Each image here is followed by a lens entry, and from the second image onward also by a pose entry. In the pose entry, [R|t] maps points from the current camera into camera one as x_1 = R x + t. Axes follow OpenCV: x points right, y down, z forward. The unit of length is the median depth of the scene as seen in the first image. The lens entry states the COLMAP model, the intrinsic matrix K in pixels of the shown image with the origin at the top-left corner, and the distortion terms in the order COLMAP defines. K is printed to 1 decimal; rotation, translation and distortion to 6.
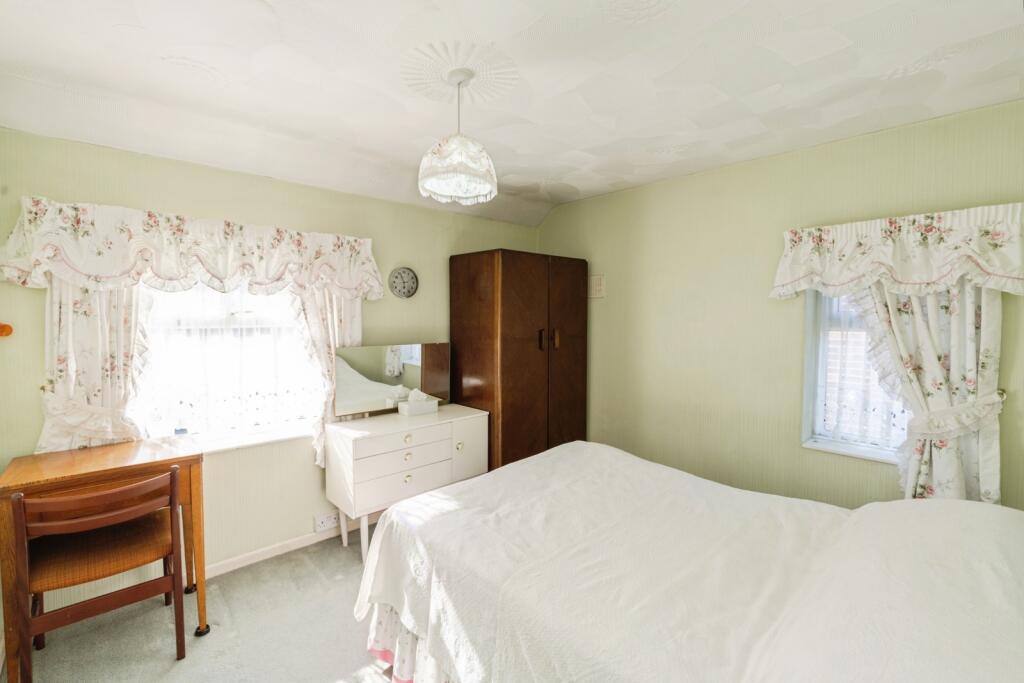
lens RADIAL K [[451.5, 0, 512.0], [0, 451.5, 333.5], [0, 0, 1]] dist [-0.002411, -0.000273]
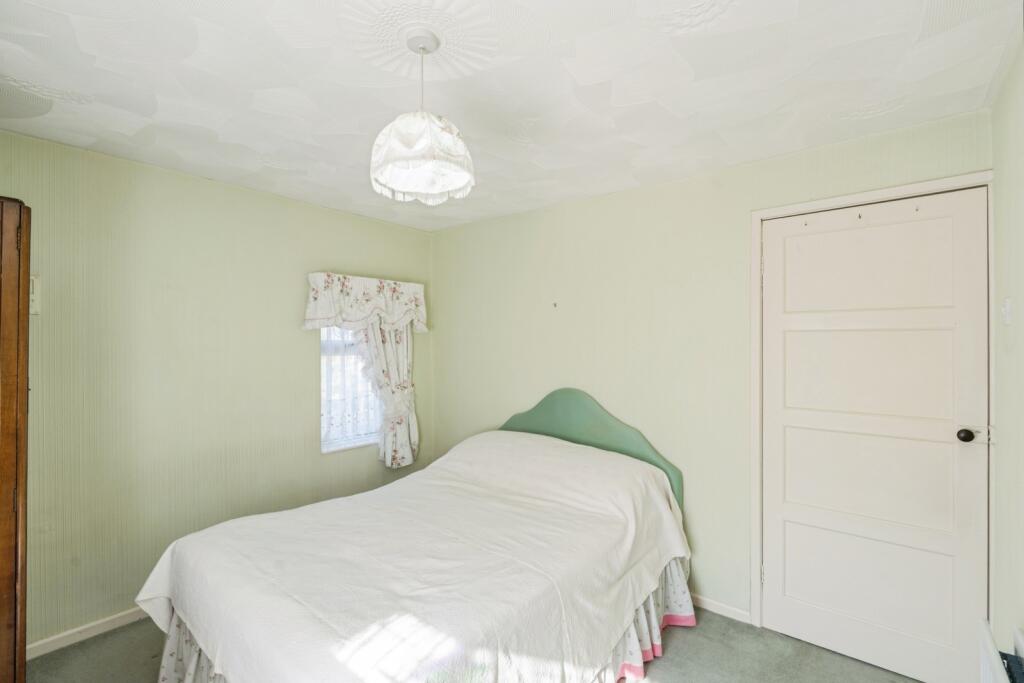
lens RADIAL K [[453.5, 0, 512.0], [0, 453.5, 341.5], [0, 0, 1]] dist [-0.000337, 0.000000]
pose [[-0.136104, 0.000328, 0.990695, -0.751264], [0.047439, 0.998855, 0.006186, -0.037491], [-0.989558, 0.047839, -0.135963, 0.805965]]
